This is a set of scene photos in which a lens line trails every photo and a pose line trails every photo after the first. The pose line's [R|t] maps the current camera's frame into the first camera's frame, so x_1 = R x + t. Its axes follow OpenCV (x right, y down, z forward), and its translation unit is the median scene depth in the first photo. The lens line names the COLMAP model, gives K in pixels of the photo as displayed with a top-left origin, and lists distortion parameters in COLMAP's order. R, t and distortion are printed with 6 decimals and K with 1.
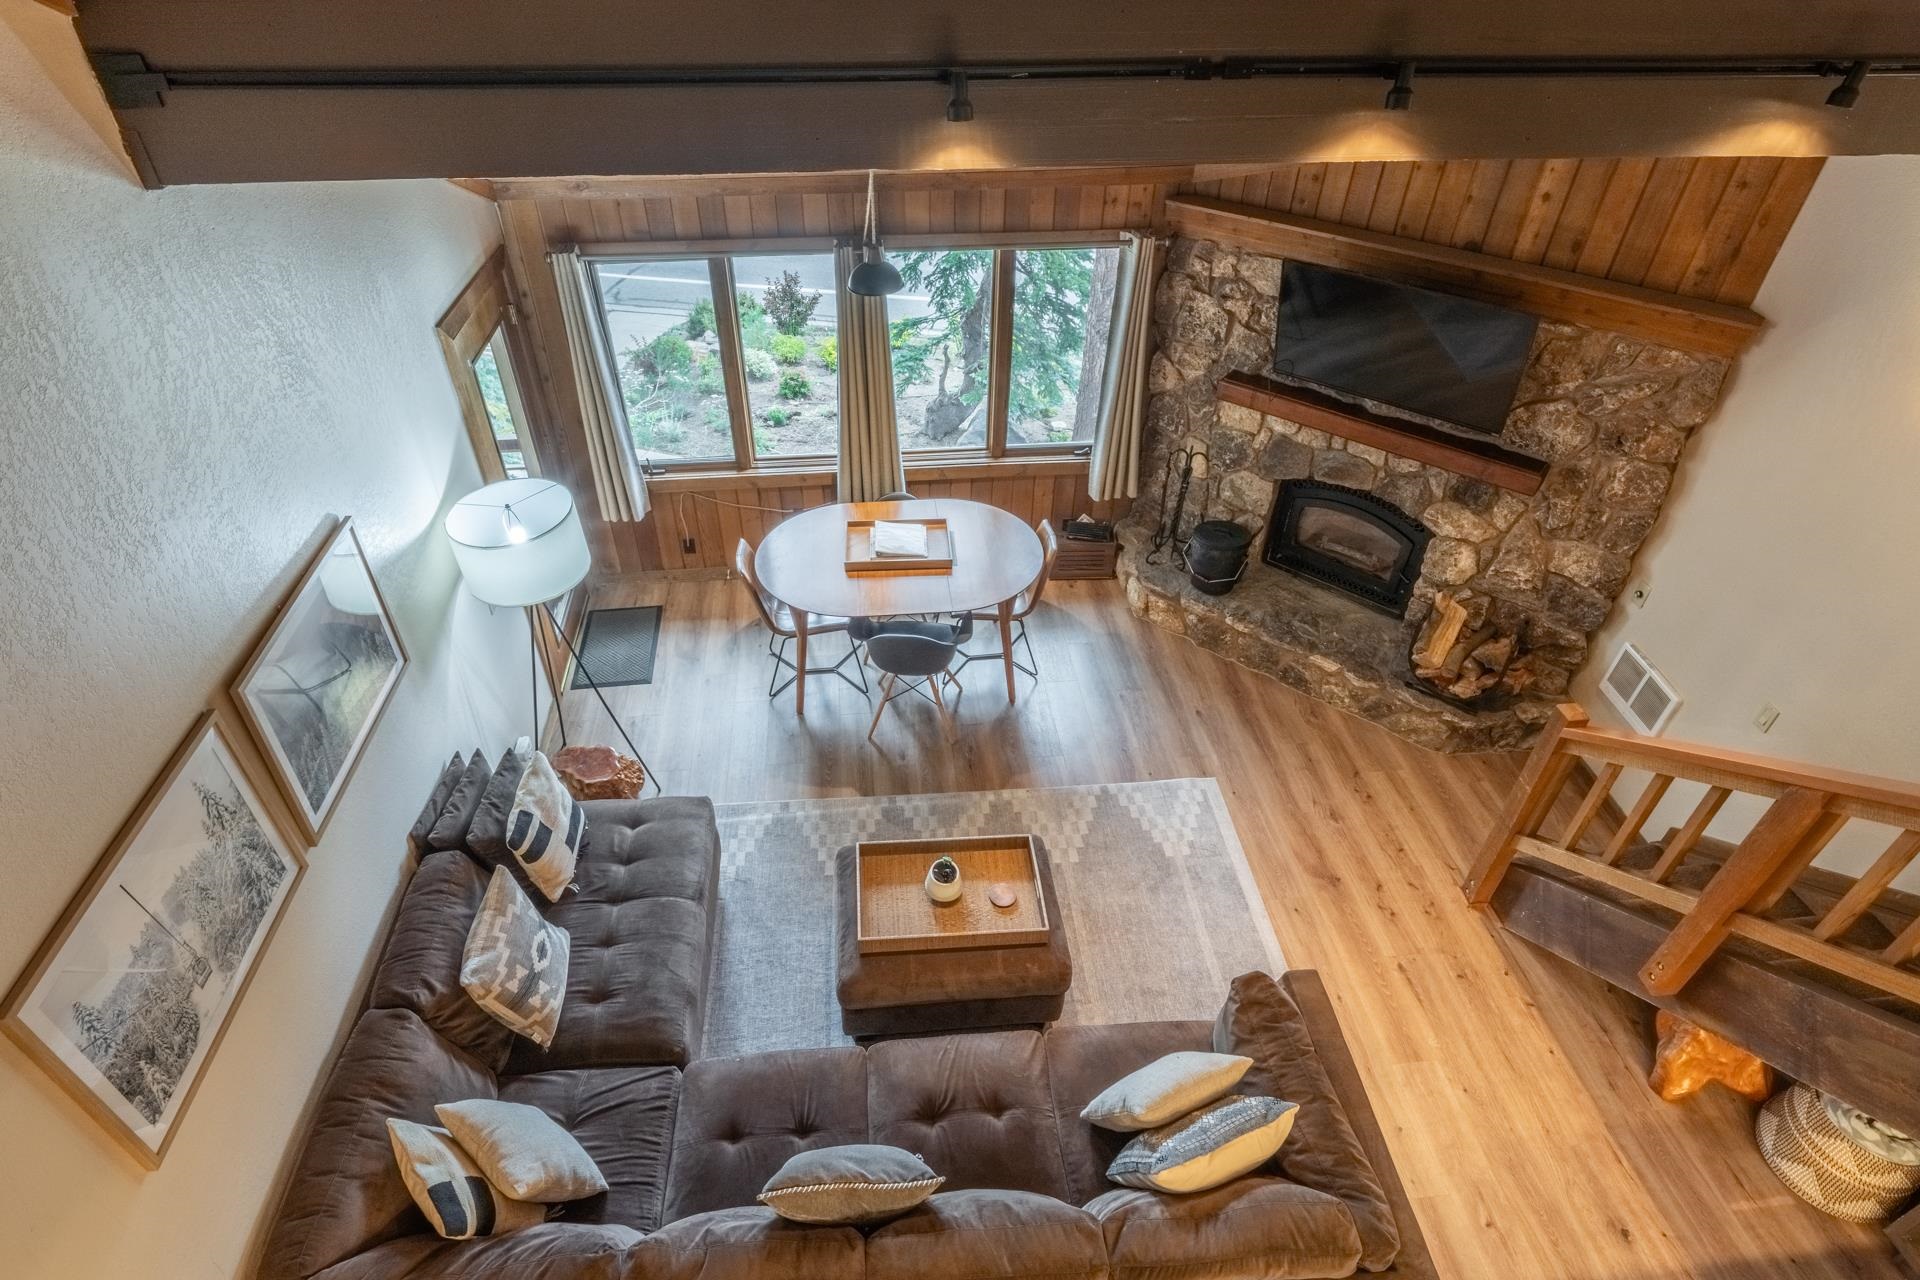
lens RADIAL K [[1022.7, 0, 946.6], [0, 1022.7, 626.6], [0, 0, 1]] dist [-0.003068, -0.000767]
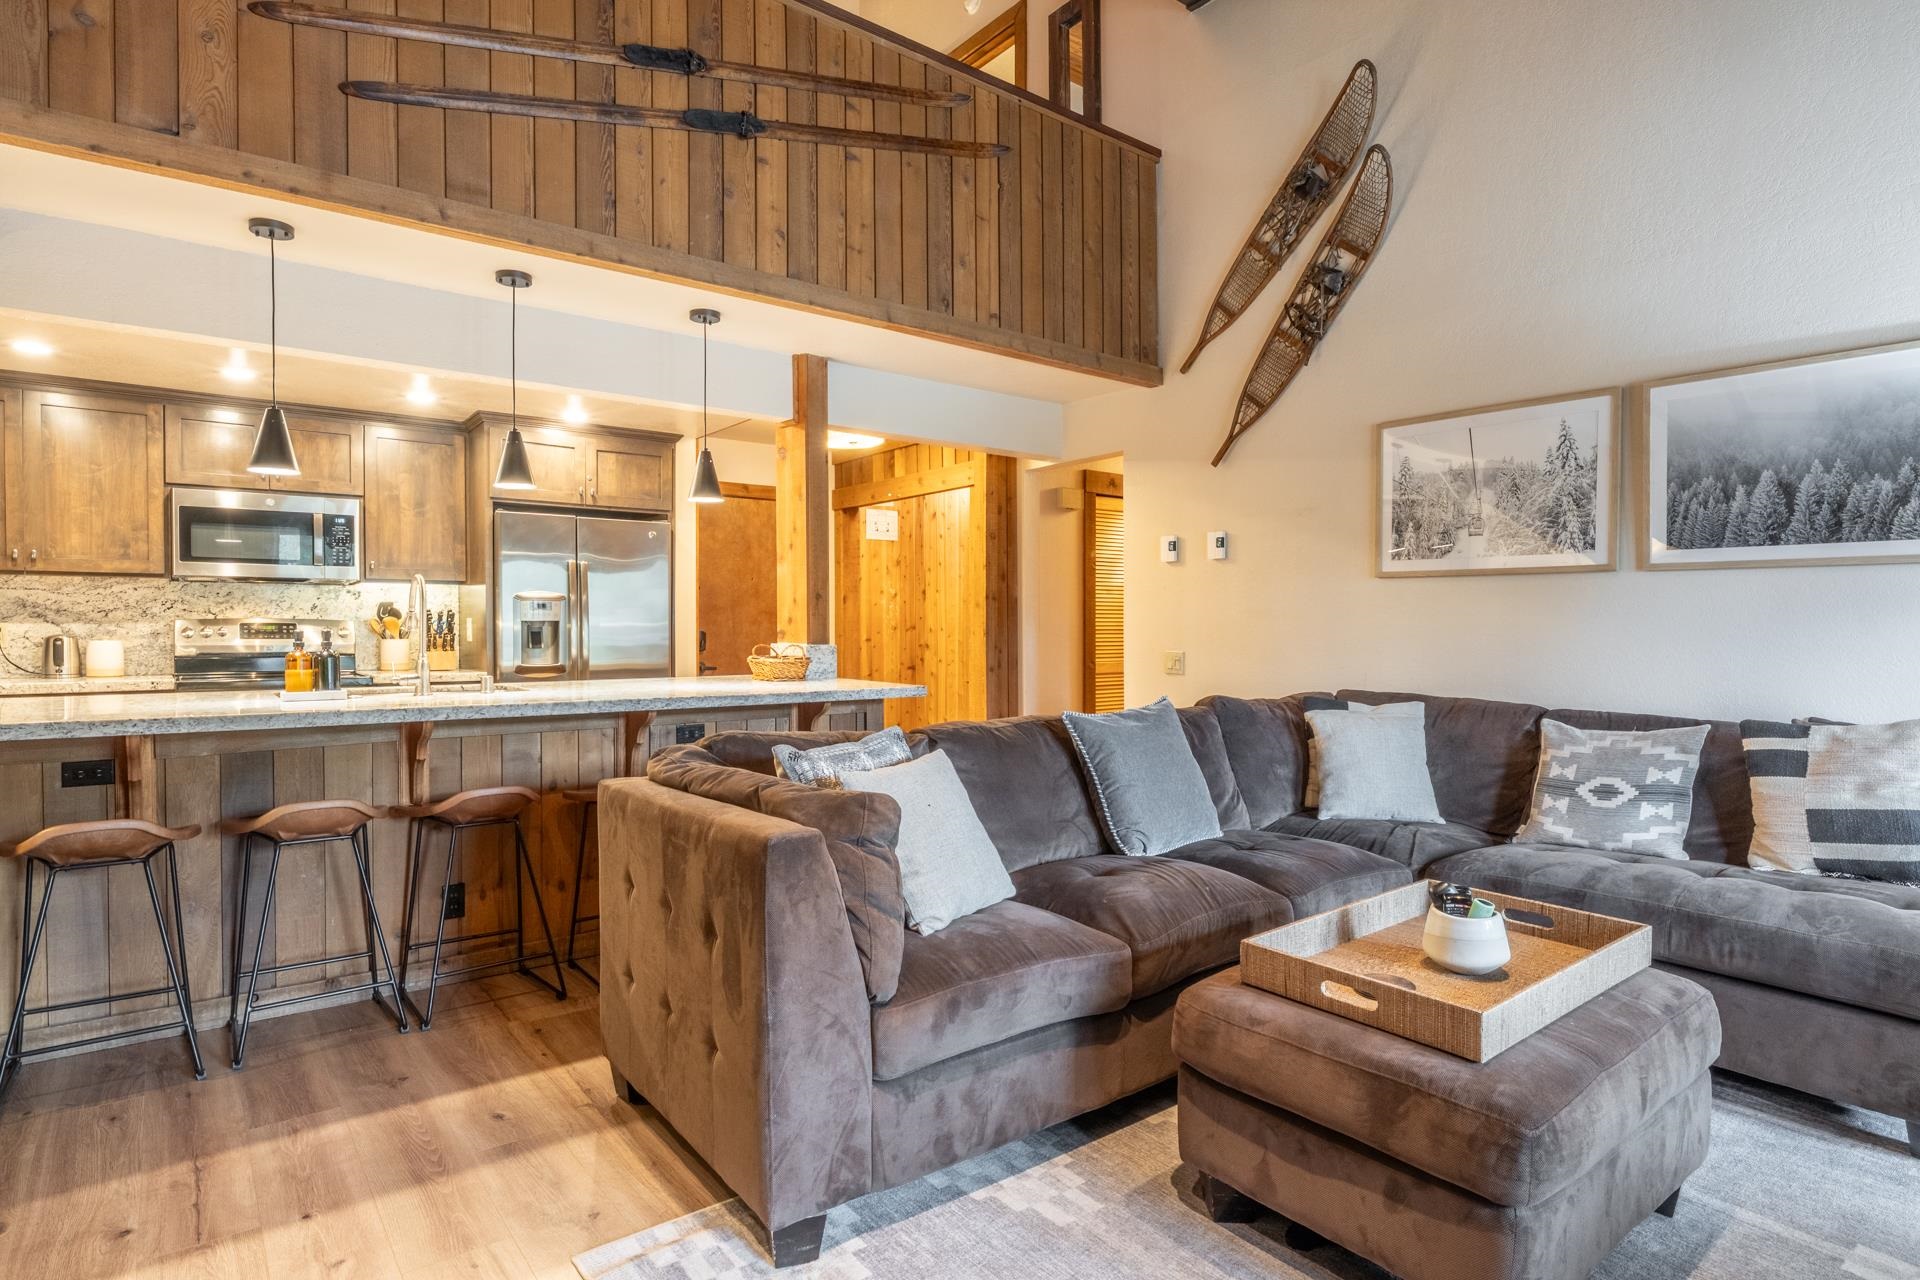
lens RADIAL K [[1022.7, 0, 928.4], [0, 1022.7, 633.0], [0, 0, 1]] dist [-0.003068, -0.000767]
pose [[-0.851390, -0.003588, -0.524521, 0.375150], [-0.331183, 0.779128, 0.532239, -0.039340], [0.406759, 0.626855, -0.664530, 0.867481]]
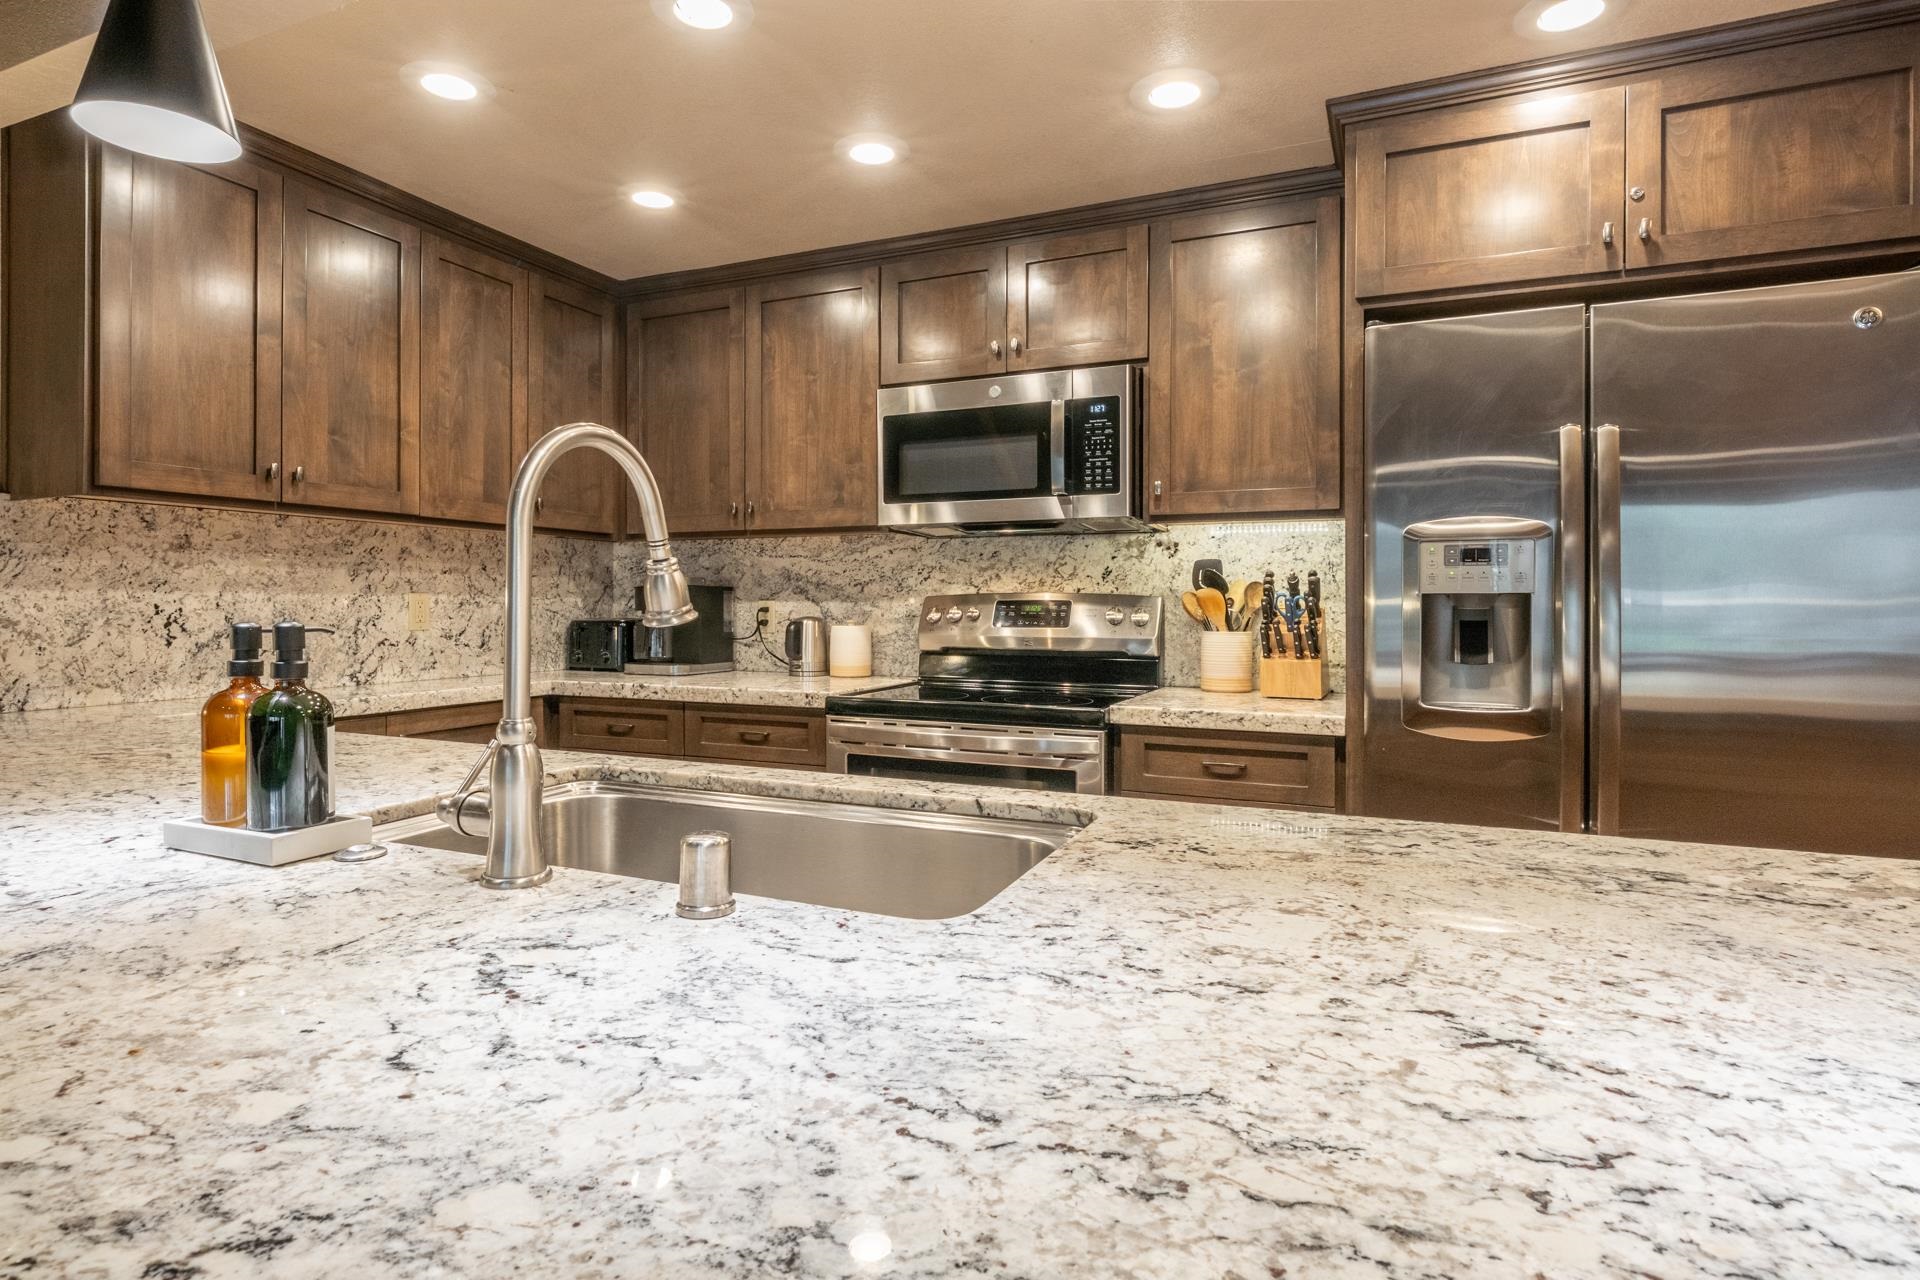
lens RADIAL K [[1022.7, 0, 919.7], [0, 1022.7, 602.3], [0, 0, 1]] dist [-0.003068, -0.000767]
pose [[-0.861596, -0.007277, 0.507542, 0.153091], [0.309590, 0.784851, 0.536809, 0.352589], [-0.402251, 0.619642, -0.673971, 0.372089]]
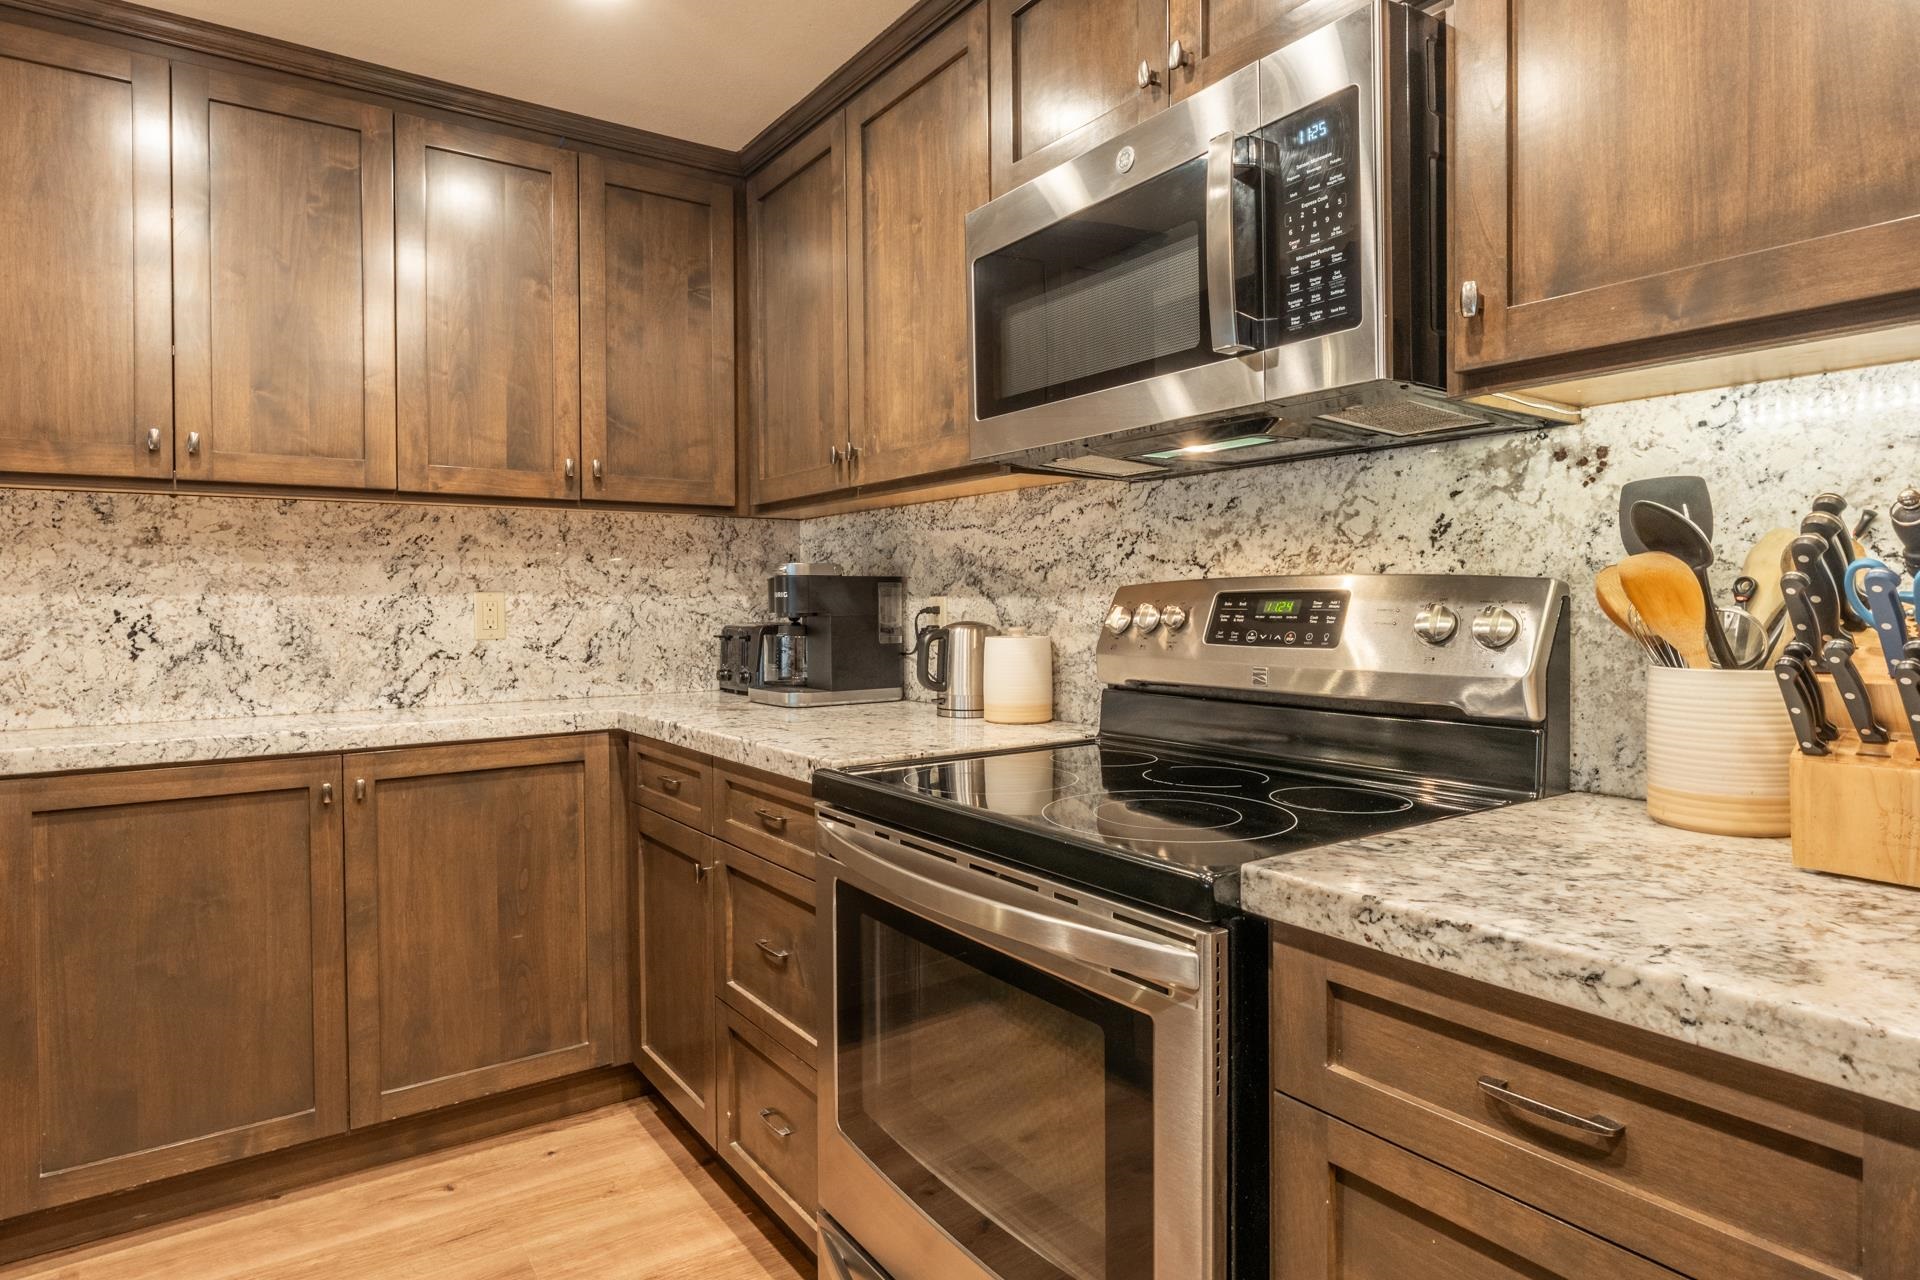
lens RADIAL K [[1075.7, 0, 919.5], [0, 1075.7, 612.3], [0, 0, 1]] dist [-0.004662, -0.000075]
pose [[-0.479596, -0.011786, 0.877410, 0.177810], [0.549567, 0.775482, 0.310813, 0.546426], [-0.684079, 0.631260, -0.365441, 0.127609]]
